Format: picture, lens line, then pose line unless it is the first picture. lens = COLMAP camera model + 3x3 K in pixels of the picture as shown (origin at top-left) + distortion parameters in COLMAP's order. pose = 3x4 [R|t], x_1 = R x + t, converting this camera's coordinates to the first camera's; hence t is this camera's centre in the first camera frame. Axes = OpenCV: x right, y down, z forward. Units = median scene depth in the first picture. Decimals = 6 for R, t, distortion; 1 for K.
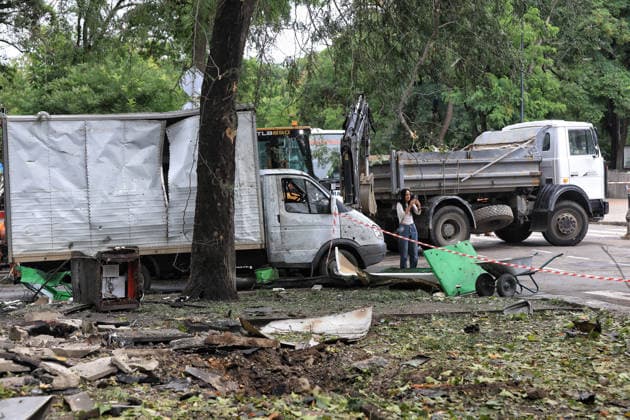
lens RADIAL K [[1063.4, 0, 314.8], [0, 1063.4, 238.6], [0, 0, 1]] dist [-0.105036, 0.009584]
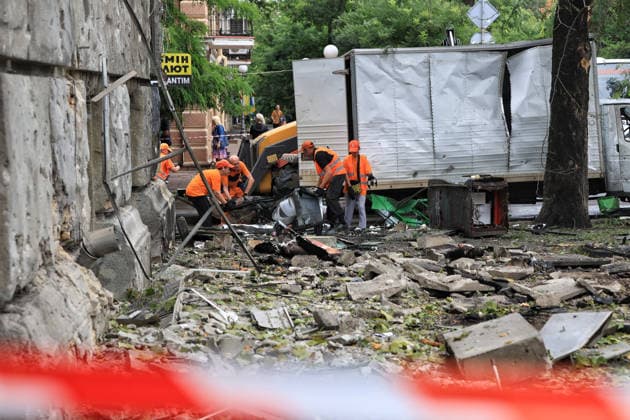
lens RADIAL K [[1058.4, 0, 315.0], [0, 1058.4, 210.0], [0, 0, 1]] dist [0.015293, -0.010823]
pose [[0.982529, 0.007497, -0.185957, -0.134471], [-0.000560, 0.999303, 0.037331, 0.002847], [0.186107, -0.036575, 0.981849, -0.038551]]
